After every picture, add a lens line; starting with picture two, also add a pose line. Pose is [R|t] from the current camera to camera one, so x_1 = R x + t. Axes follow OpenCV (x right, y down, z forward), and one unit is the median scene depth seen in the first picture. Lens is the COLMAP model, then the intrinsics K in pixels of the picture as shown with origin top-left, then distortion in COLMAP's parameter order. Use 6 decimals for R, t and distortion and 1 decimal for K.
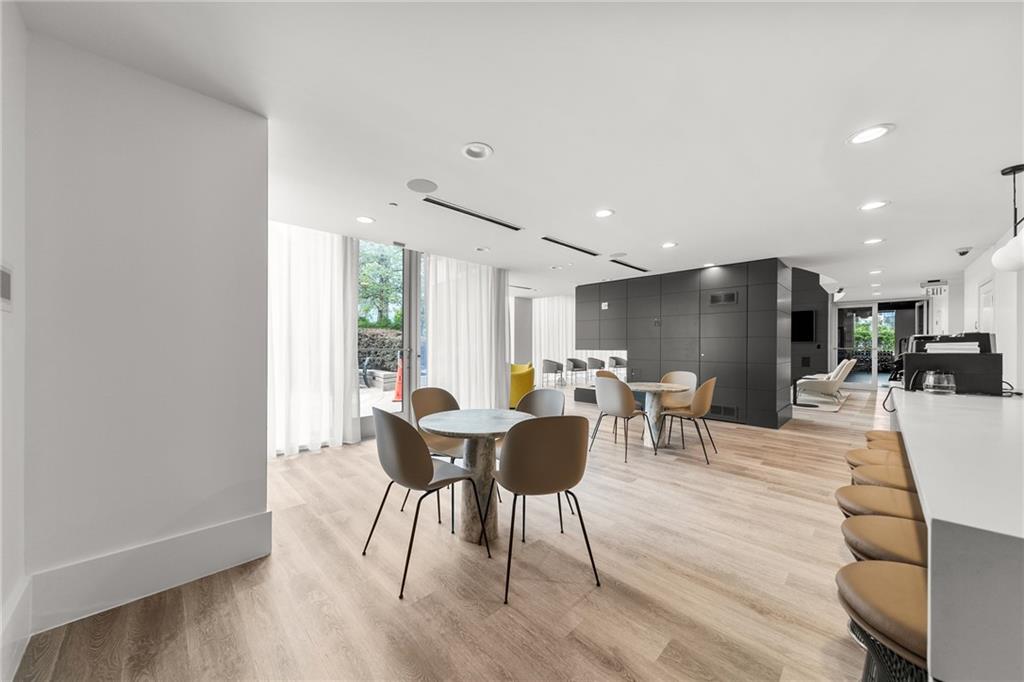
lens RADIAL K [[354.2, 0, 515.3], [0, 354.2, 341.2], [0, 0, 1]] dist [0.013259, -0.003544]
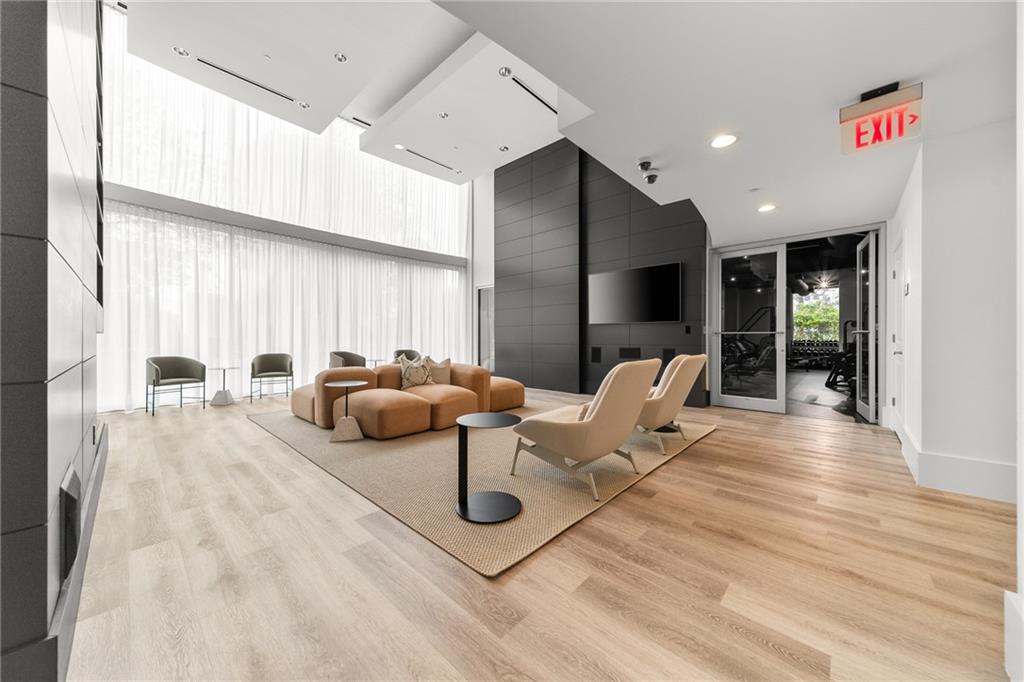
lens RADIAL K [[354.2, 0, 515.3], [0, 354.2, 341.2], [0, 0, 1]] dist [0.013259, -0.003544]
pose [[0.998933, -0.007084, 0.045626, 0.577856], [0.006301, 0.999831, 0.017283, 0.022159], [-0.045741, -0.016978, 0.998809, 0.484075]]
